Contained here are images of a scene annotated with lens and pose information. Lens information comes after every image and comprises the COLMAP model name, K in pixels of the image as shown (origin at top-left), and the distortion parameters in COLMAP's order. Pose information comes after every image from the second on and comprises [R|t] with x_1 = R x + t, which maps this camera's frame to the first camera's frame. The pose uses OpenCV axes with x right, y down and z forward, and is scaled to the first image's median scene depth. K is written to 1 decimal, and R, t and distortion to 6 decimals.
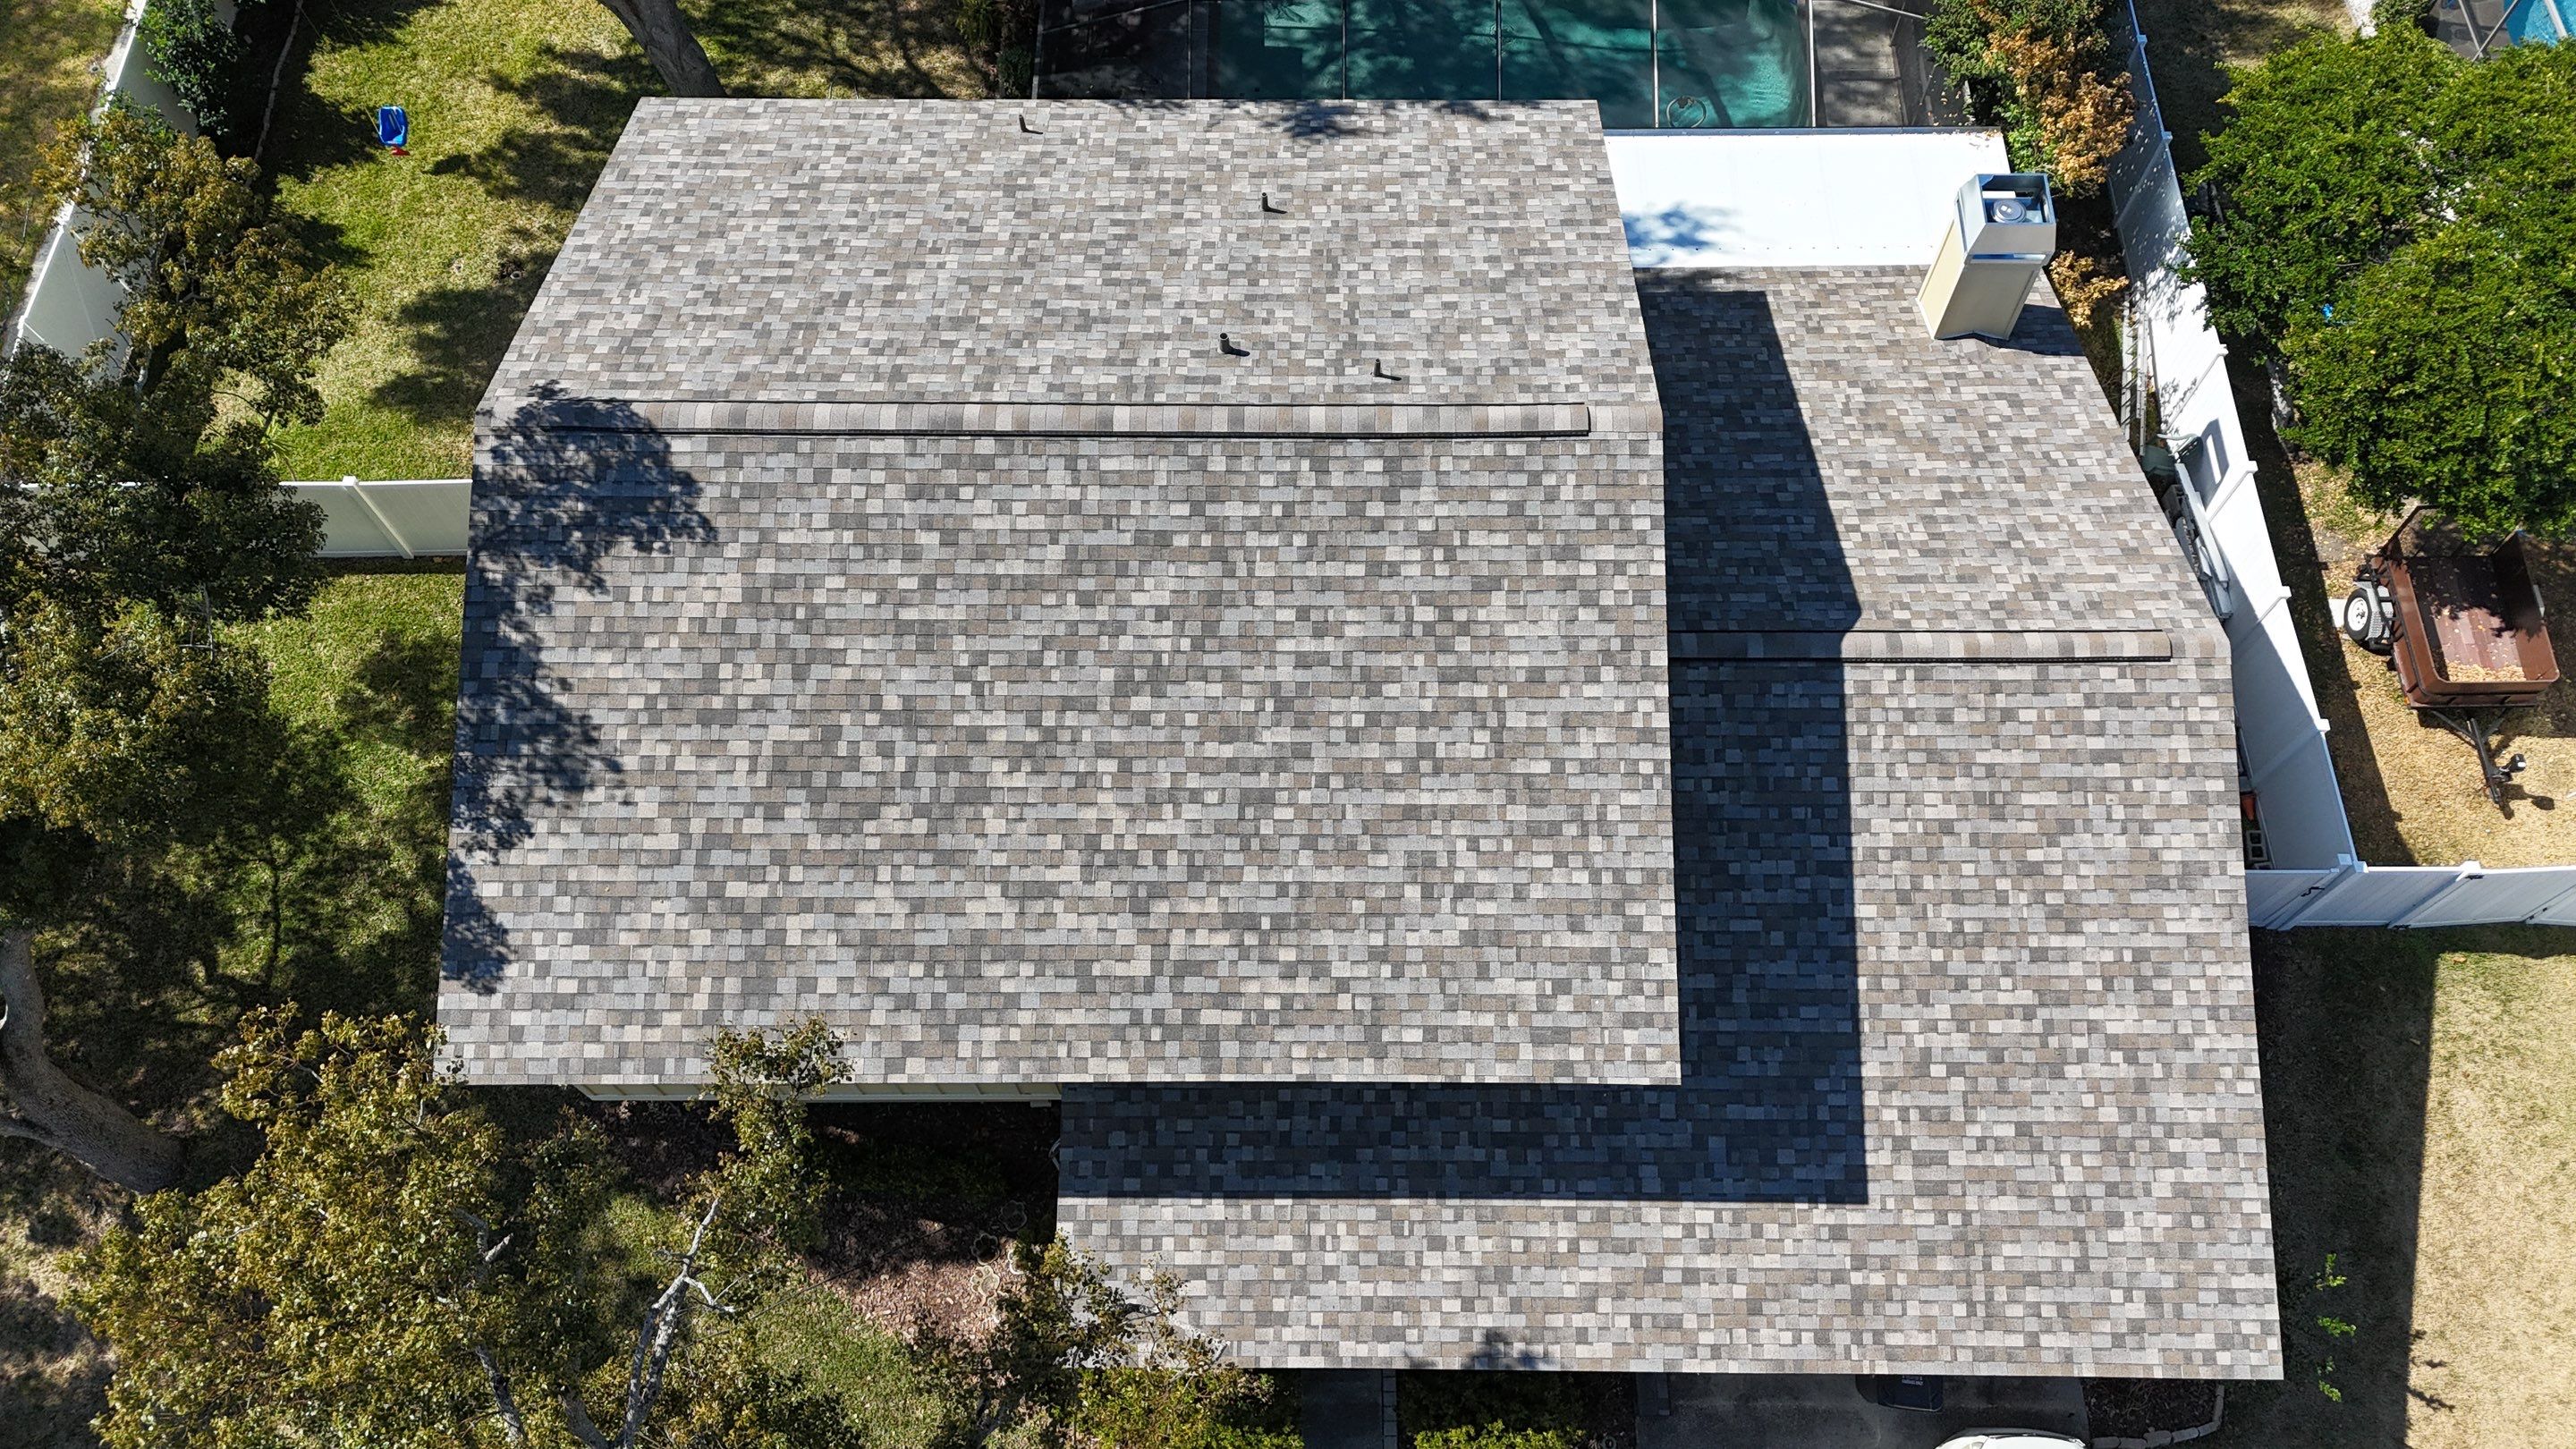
lens RADIAL K [[1893.0, 0, 1294.2], [0, 1893.0, 720.0], [0, 0, 1]] dist [0.089410, -0.082811]
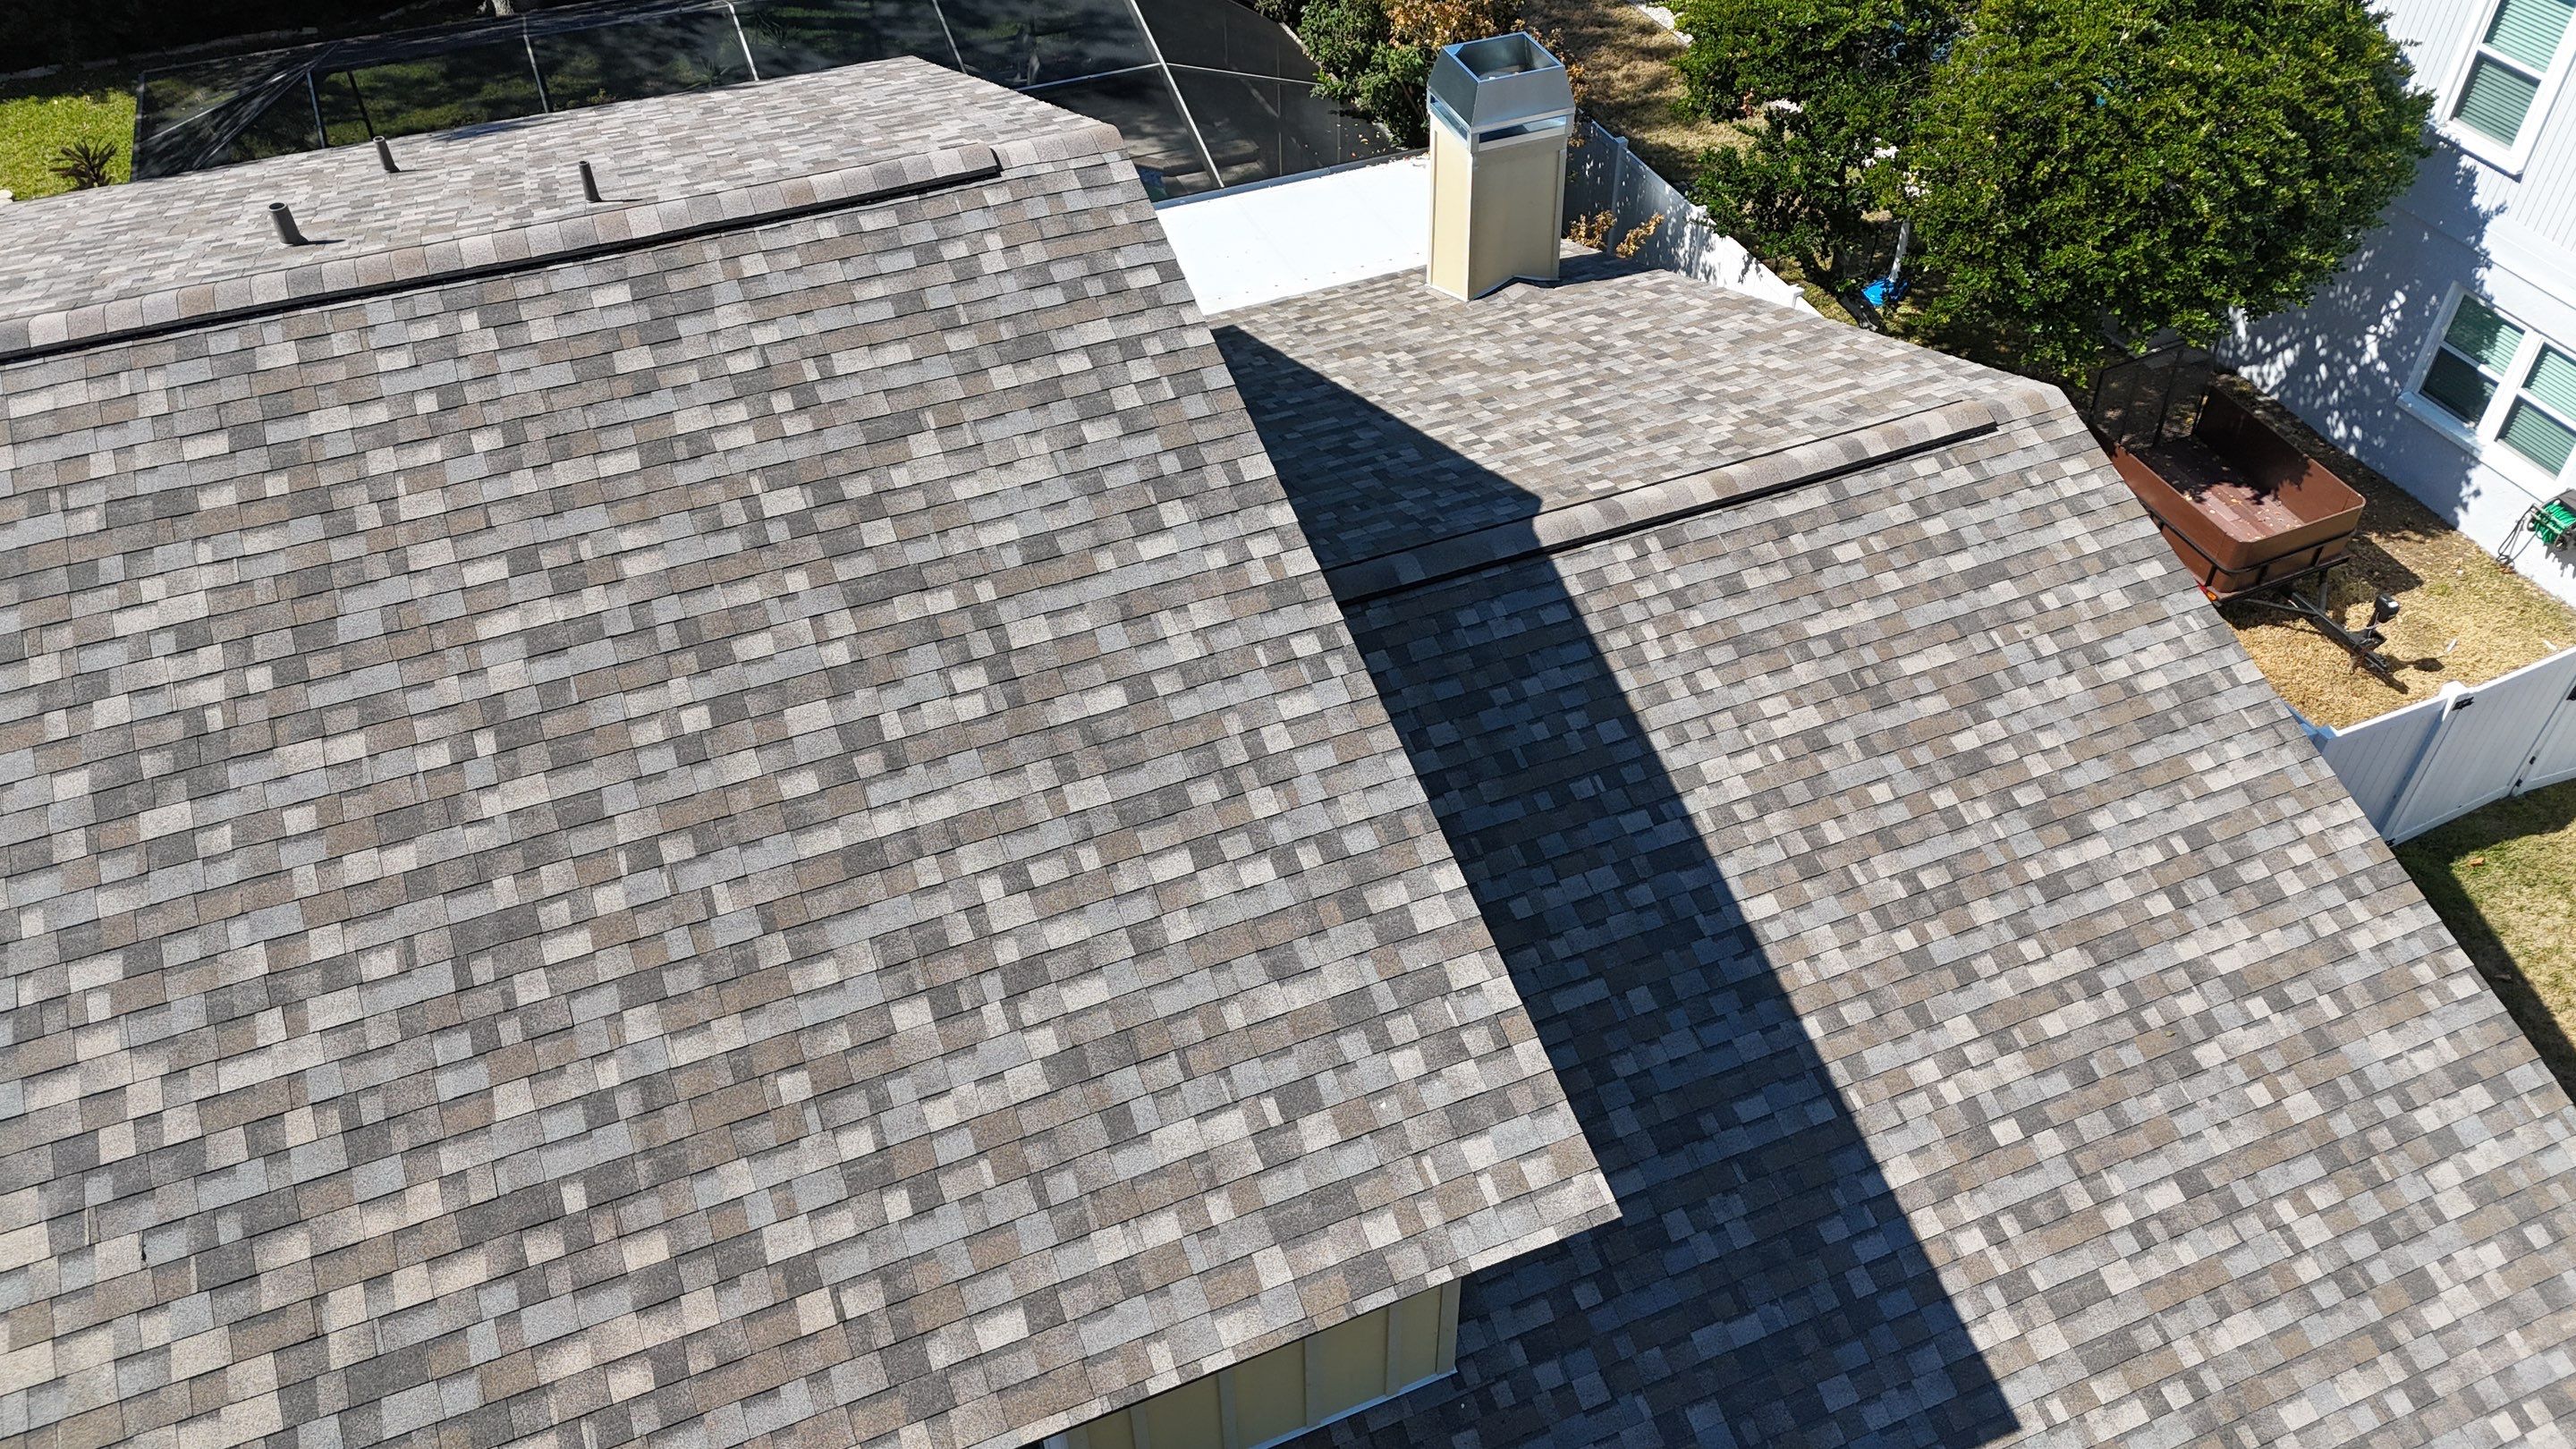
lens RADIAL K [[1893.0, 0, 1298.2], [0, 1893.0, 724.7], [0, 0, 1]] dist [0.089410, -0.082811]
pose [[0.924422, -0.261377, 0.277716, 0.037067], [0.342304, 0.889718, -0.302043, 0.177986], [-0.168142, 0.374278, 0.911945, 0.511888]]
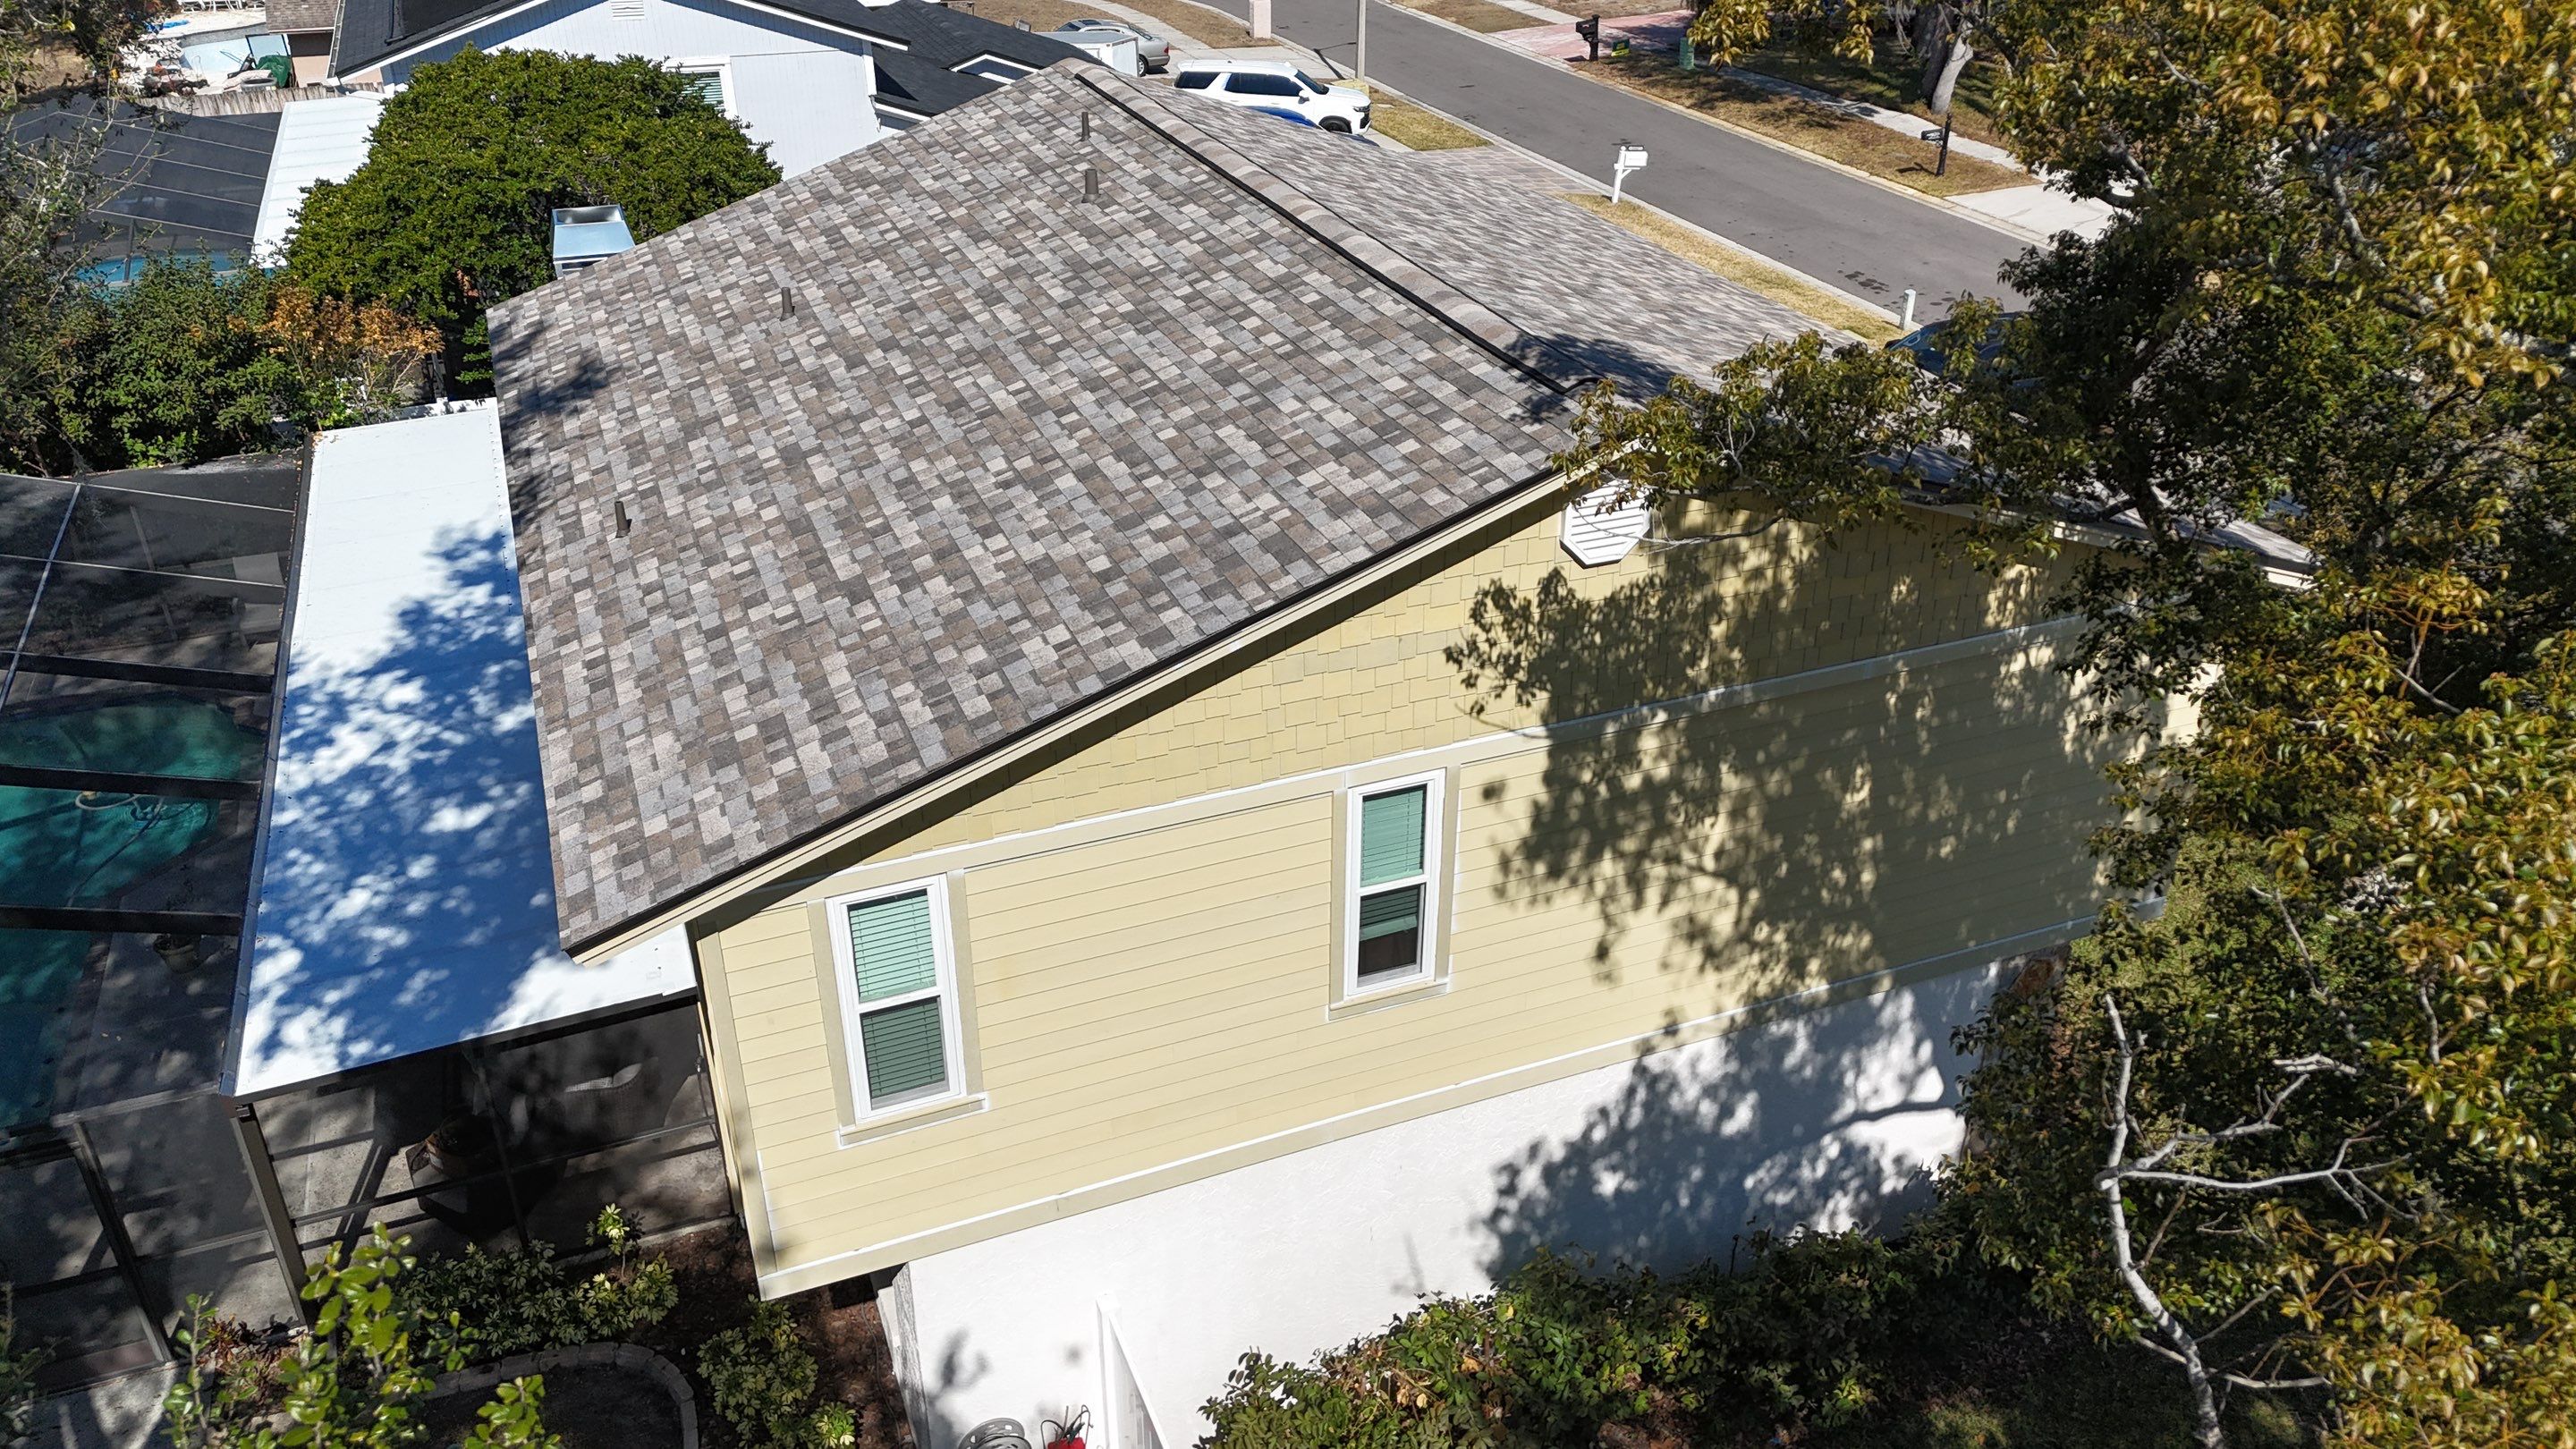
lens RADIAL K [[1893.0, 0, 1304.3], [0, 1893.0, 727.6], [0, 0, 1]] dist [0.089410, -0.082811]
pose [[-0.379486, -0.450899, 0.807886, -0.848392], [0.827108, 0.225953, 0.514624, -0.493218], [-0.414588, 0.863502, 0.287196, 0.911875]]
